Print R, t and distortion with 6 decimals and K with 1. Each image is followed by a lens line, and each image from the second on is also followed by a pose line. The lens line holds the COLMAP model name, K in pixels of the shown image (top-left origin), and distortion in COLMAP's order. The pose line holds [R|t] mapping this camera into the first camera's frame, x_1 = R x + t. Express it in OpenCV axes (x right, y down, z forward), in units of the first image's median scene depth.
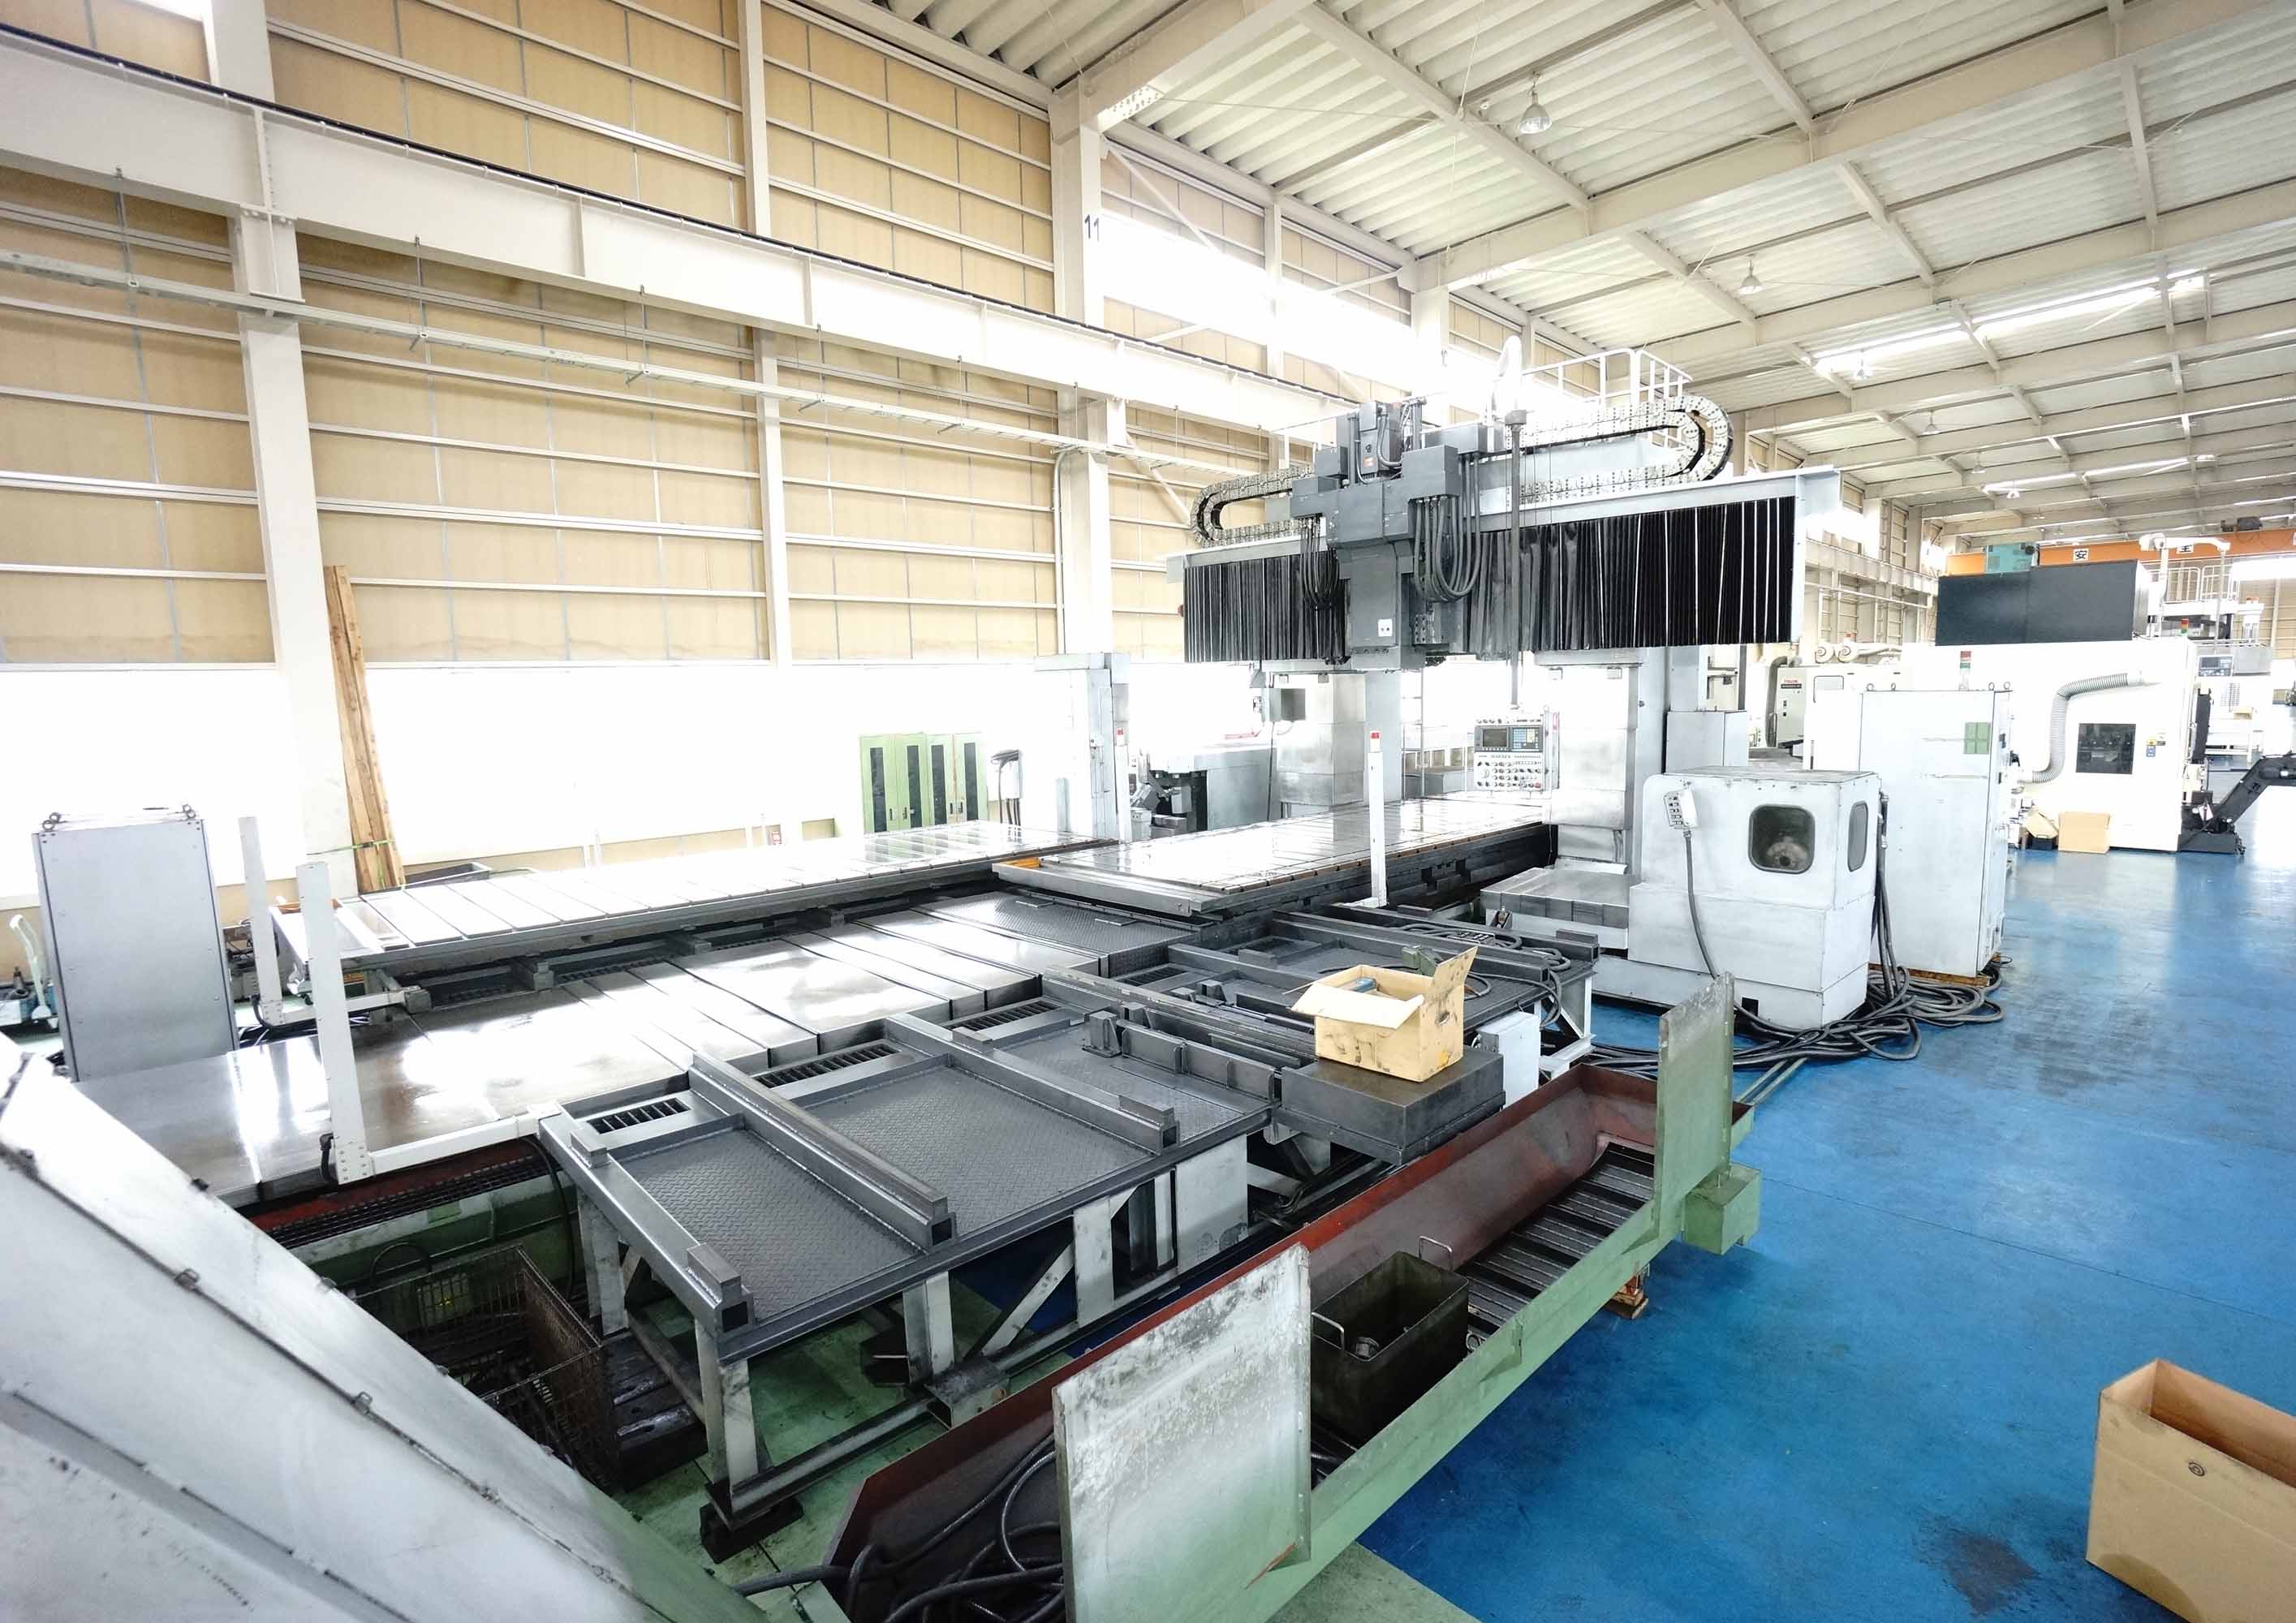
lens RADIAL K [[1059.6, 0, 1218.4], [0, 1059.6, 787.0], [0, 0, 1]] dist [-0.035027, 0.005621]
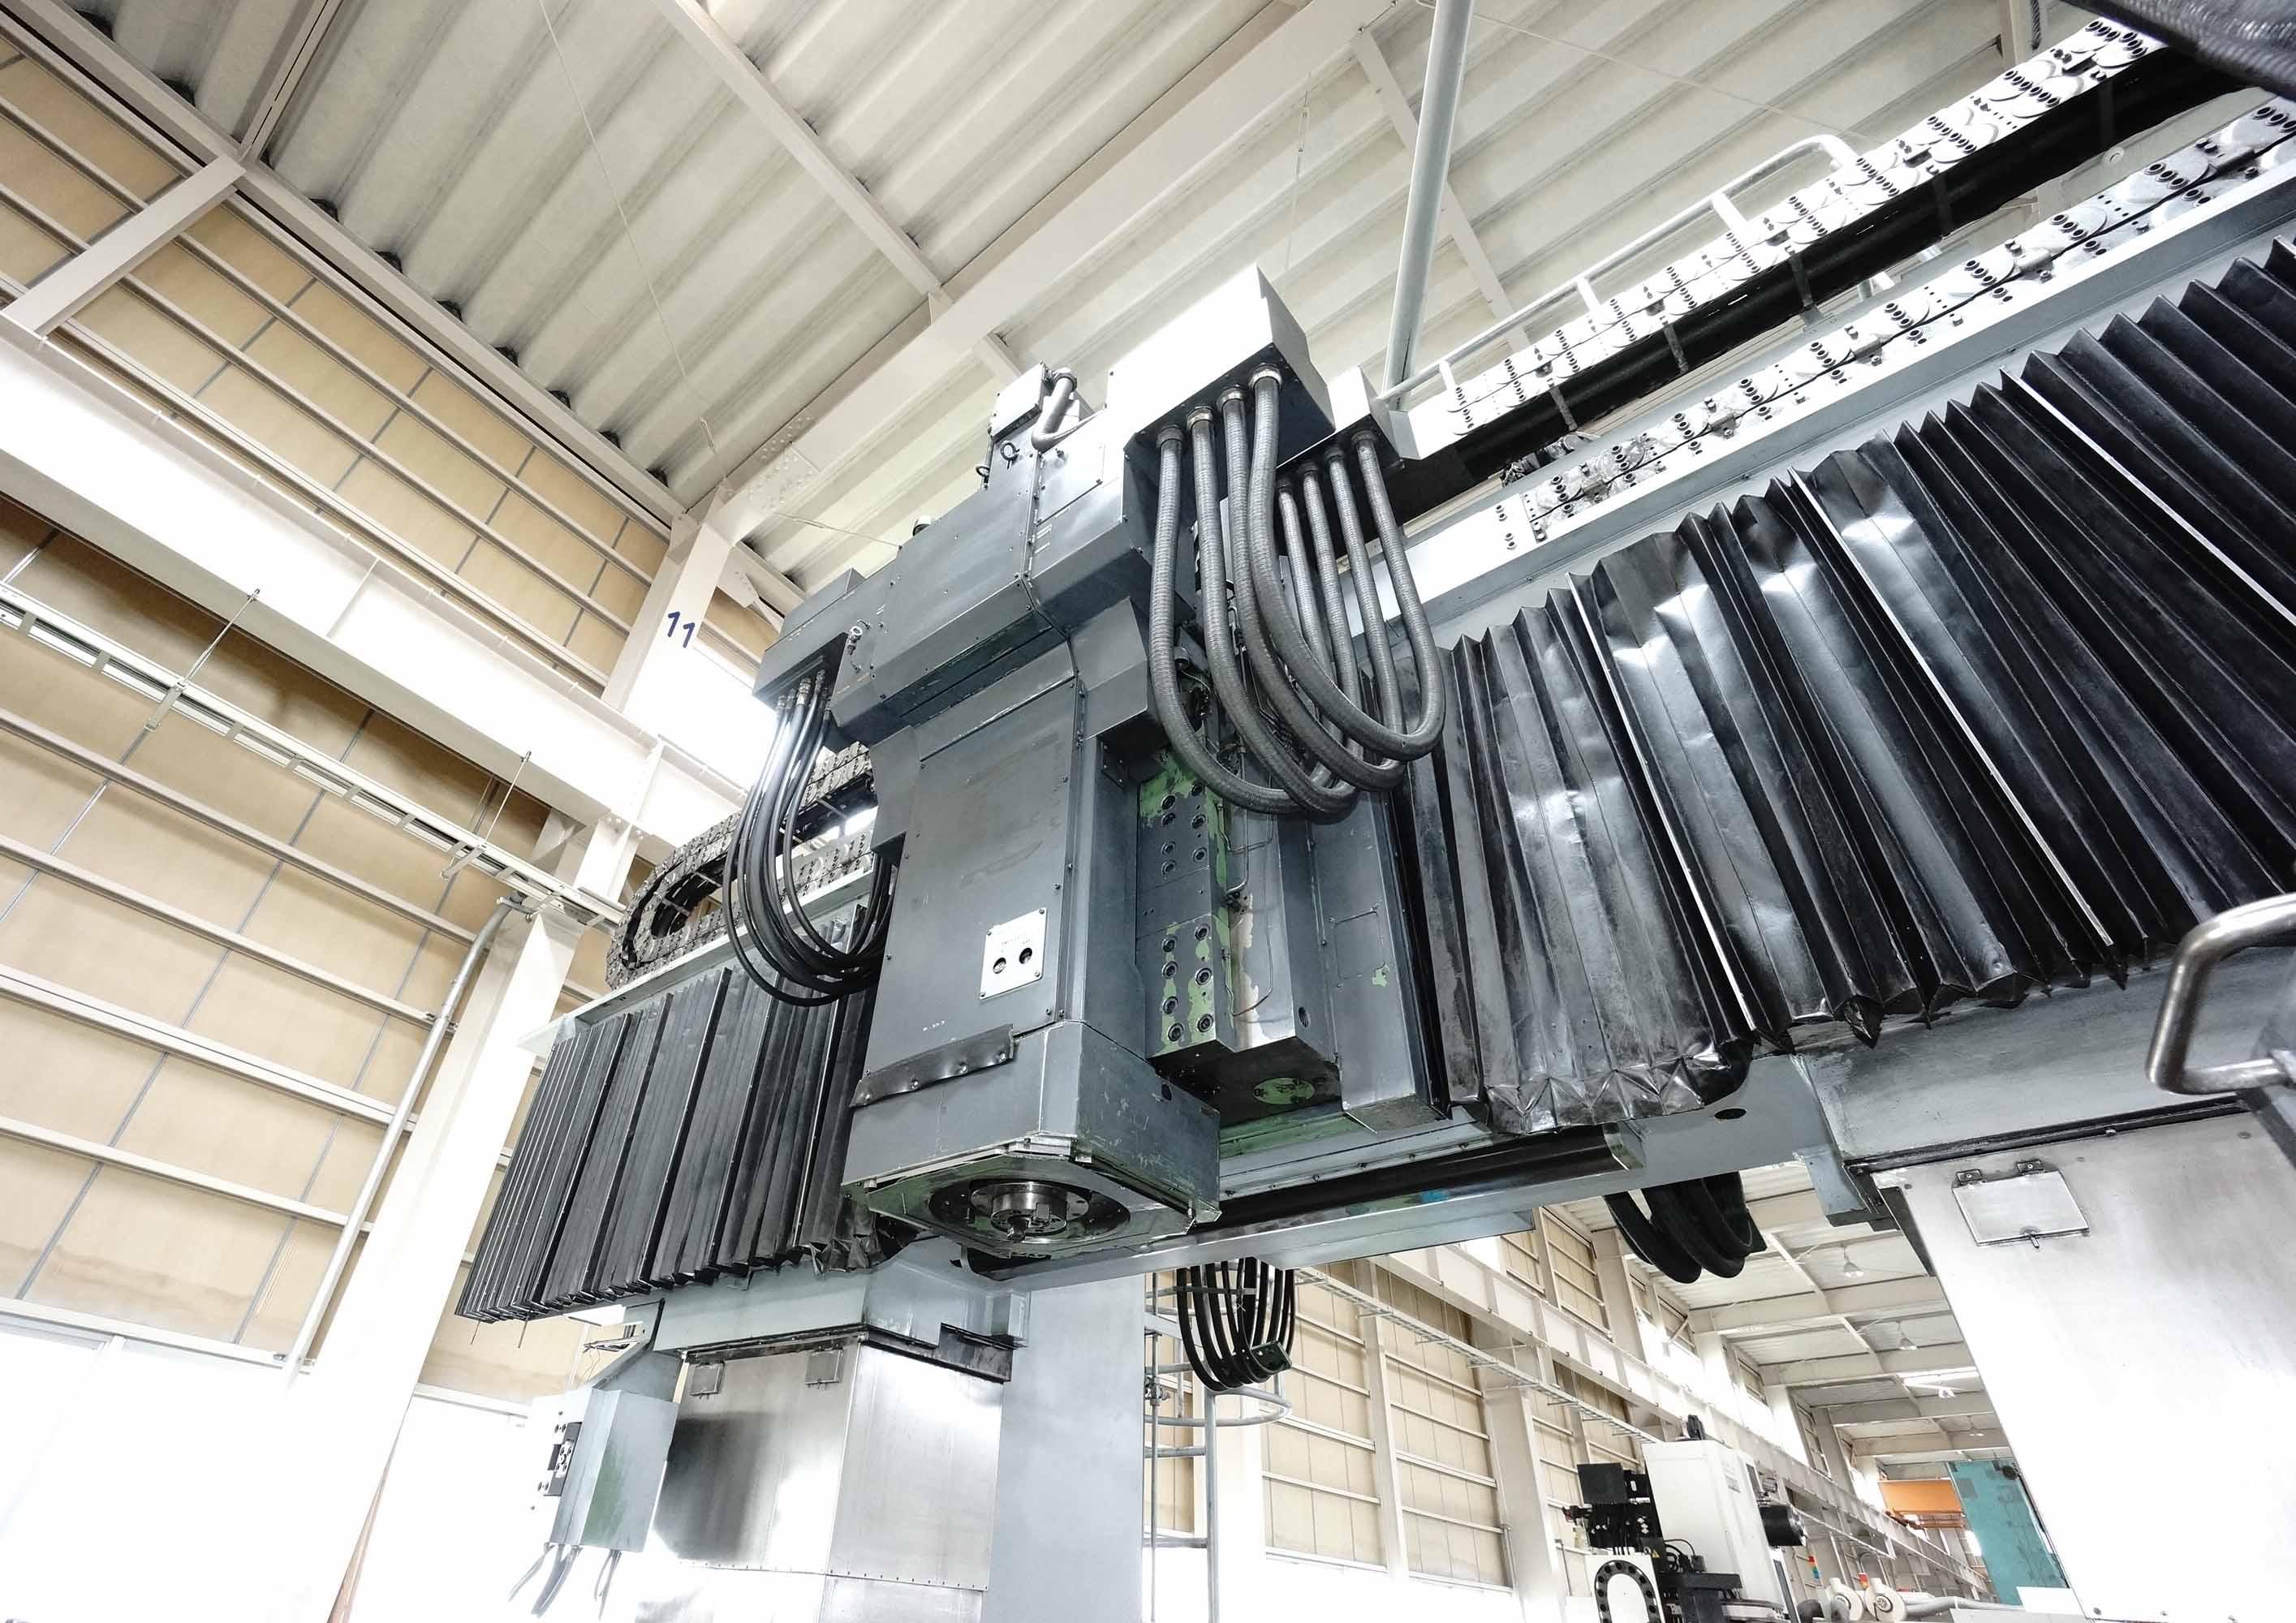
lens RADIAL K [[1059.6, 0, 1047.7], [0, 1059.6, 806.9], [0, 0, 1]] dist [-0.035027, 0.005621]
pose [[0.994506, 0.104661, 0.002152, 0.115496], [-0.073790, 0.715449, -0.694758, -0.021181], [-0.074254, 0.690781, 0.719241, 0.599190]]
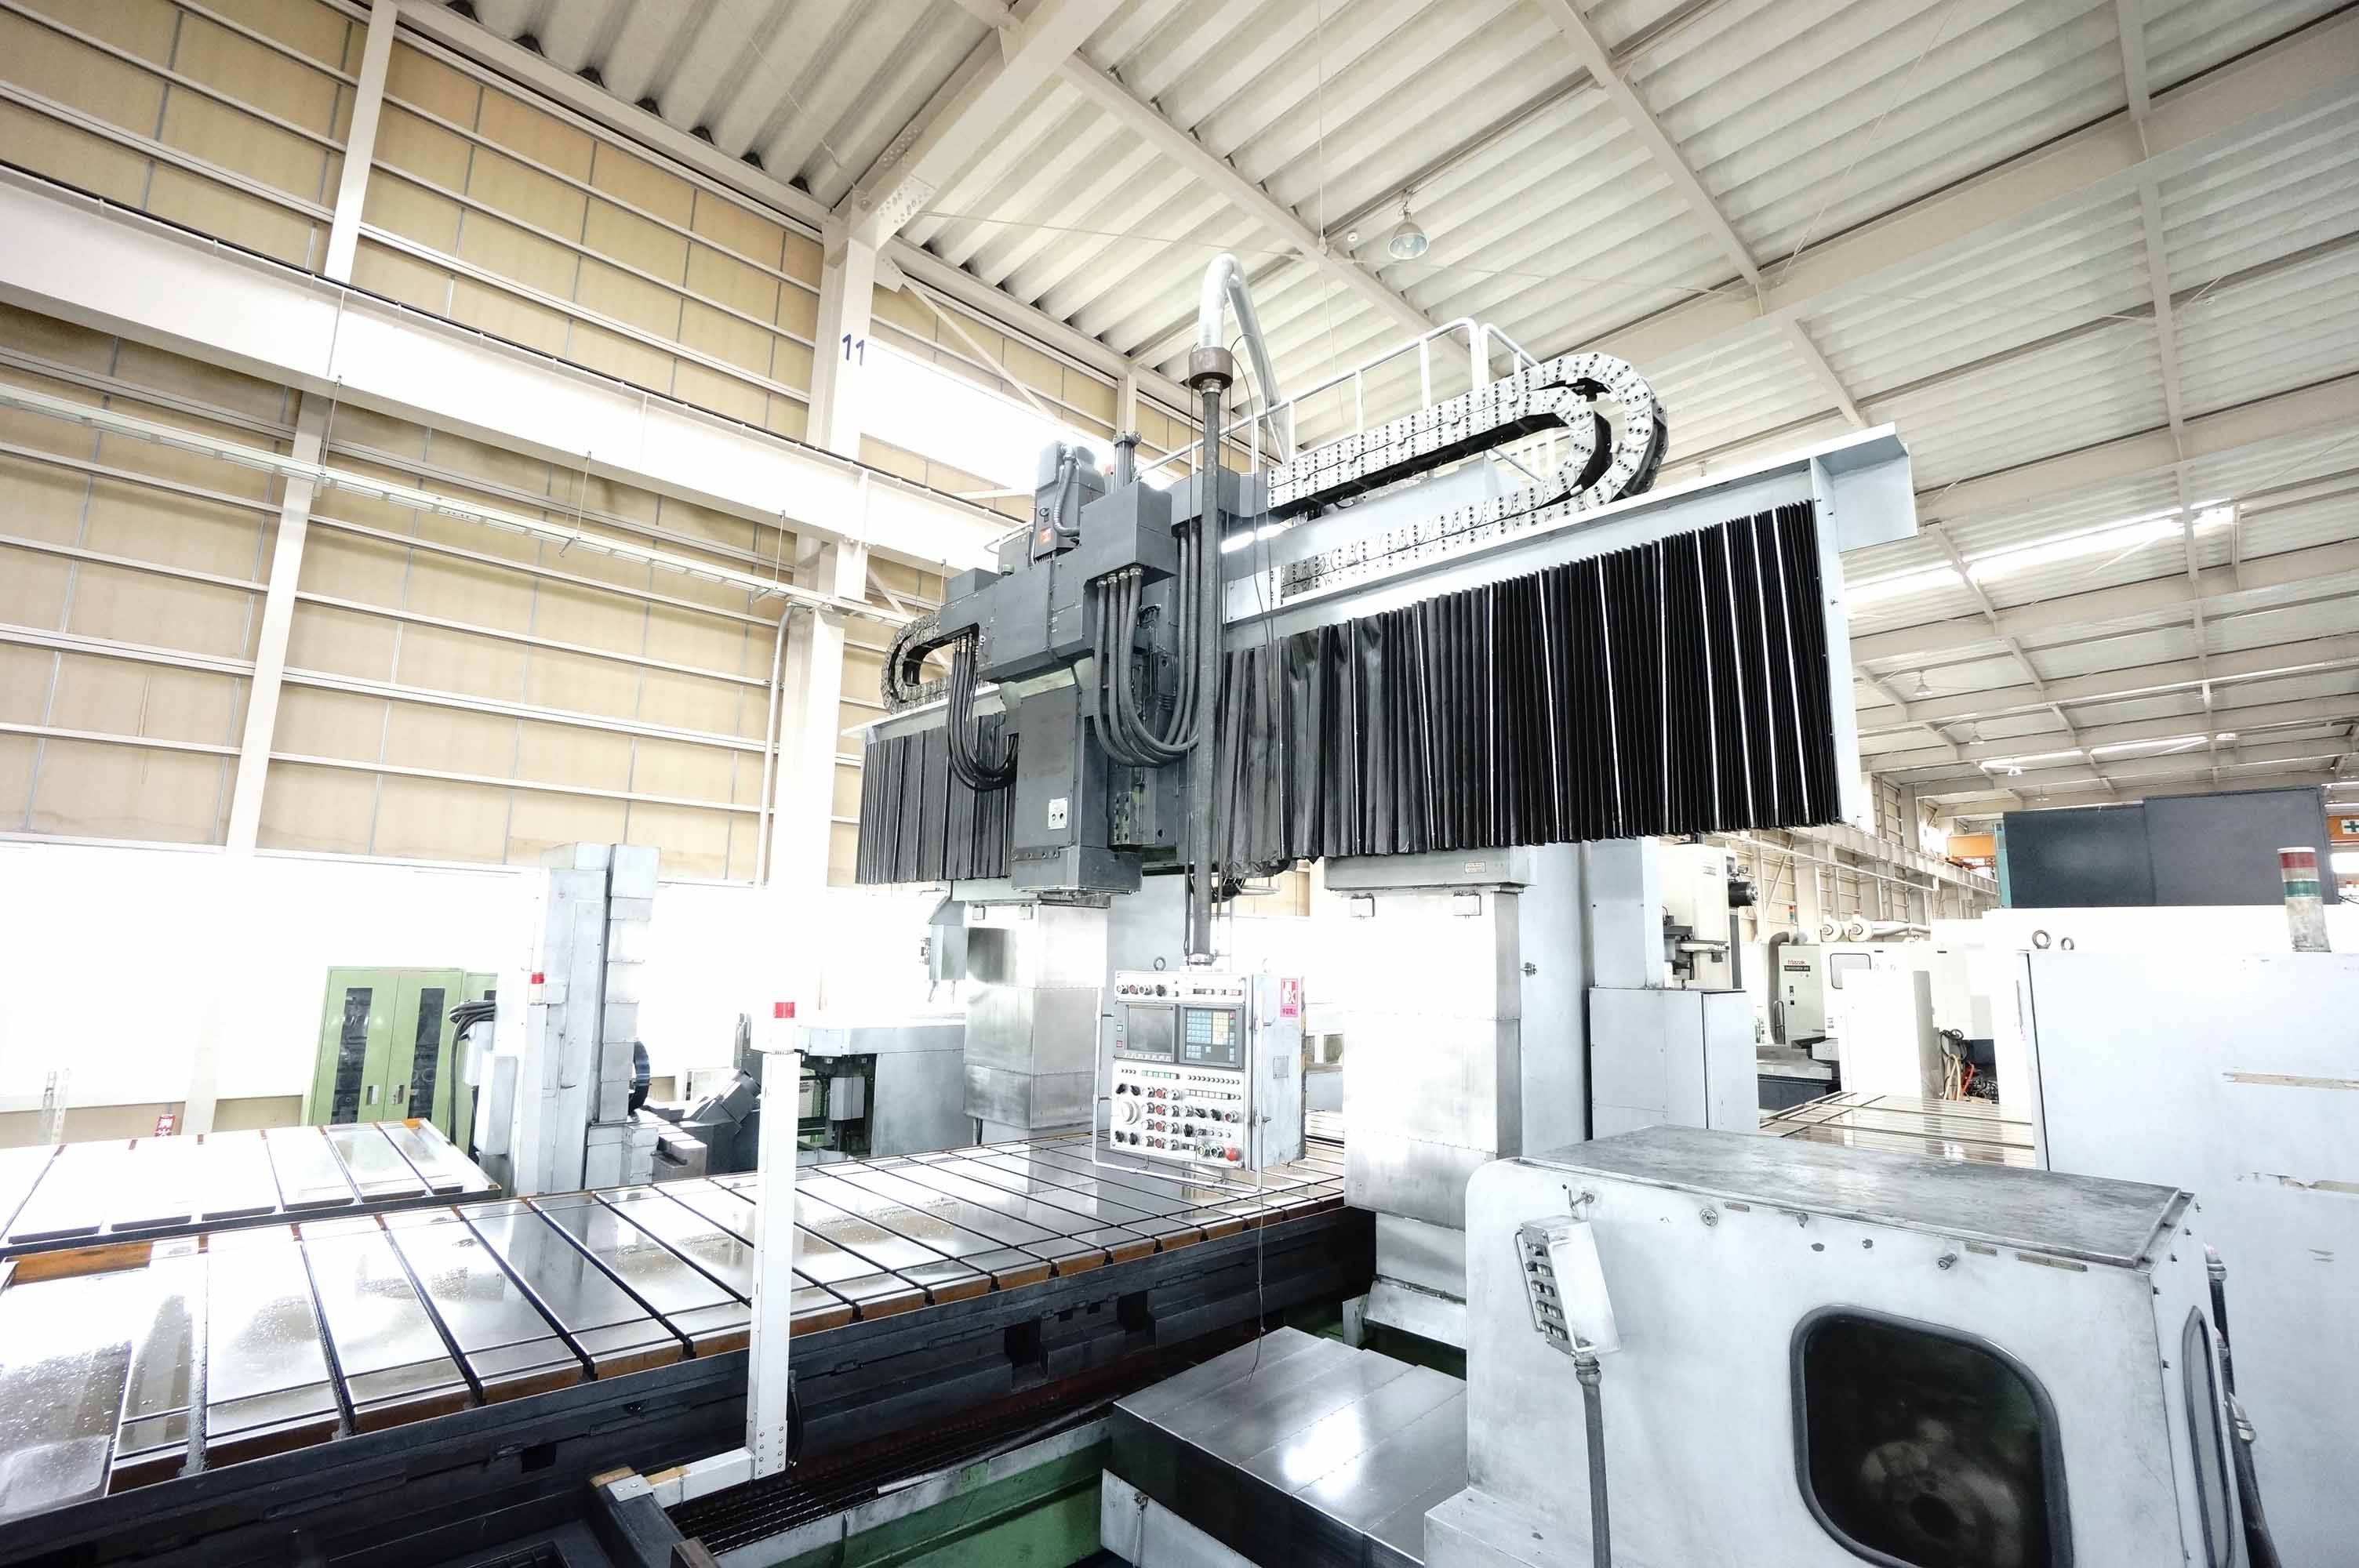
lens RADIAL K [[1021.6, 0, 1166.7], [0, 1021.6, 776.7], [0, 0, 1]] dist [-0.030634, 0.003981]
pose [[0.998104, 0.033855, -0.051397, 0.173236], [-0.046164, 0.964119, -0.261427, -0.022601], [0.040703, 0.263304, 0.963854, 0.346755]]
